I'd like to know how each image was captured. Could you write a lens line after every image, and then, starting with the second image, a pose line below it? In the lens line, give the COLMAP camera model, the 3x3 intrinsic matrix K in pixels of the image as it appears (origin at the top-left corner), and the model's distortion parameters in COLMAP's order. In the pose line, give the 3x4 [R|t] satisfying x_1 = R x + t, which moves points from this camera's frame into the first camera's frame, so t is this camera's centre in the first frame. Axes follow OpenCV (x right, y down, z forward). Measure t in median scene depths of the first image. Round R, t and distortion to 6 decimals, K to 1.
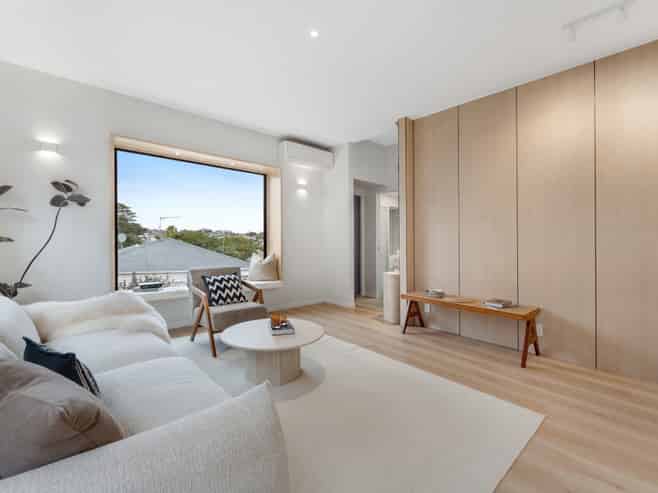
lens RADIAL K [[308.8, 0, 329.4], [0, 308.8, 241.2], [0, 0, 1]] dist [0.014263, 0.001488]
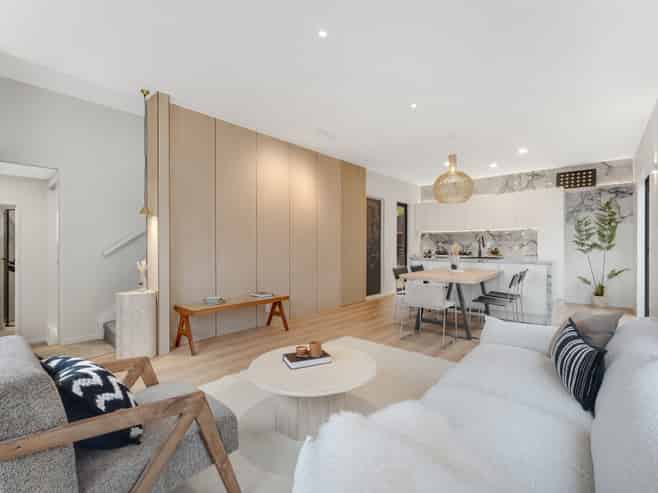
lens RADIAL K [[308.8, 0, 328.9], [0, 308.8, 250.5], [0, 0, 1]] dist [0.014263, 0.001488]
pose [[-0.106899, -0.014073, 0.994170, -0.680800], [0.010623, 0.999827, 0.015295, -0.002343], [-0.994213, 0.012196, -0.106731, 0.742704]]
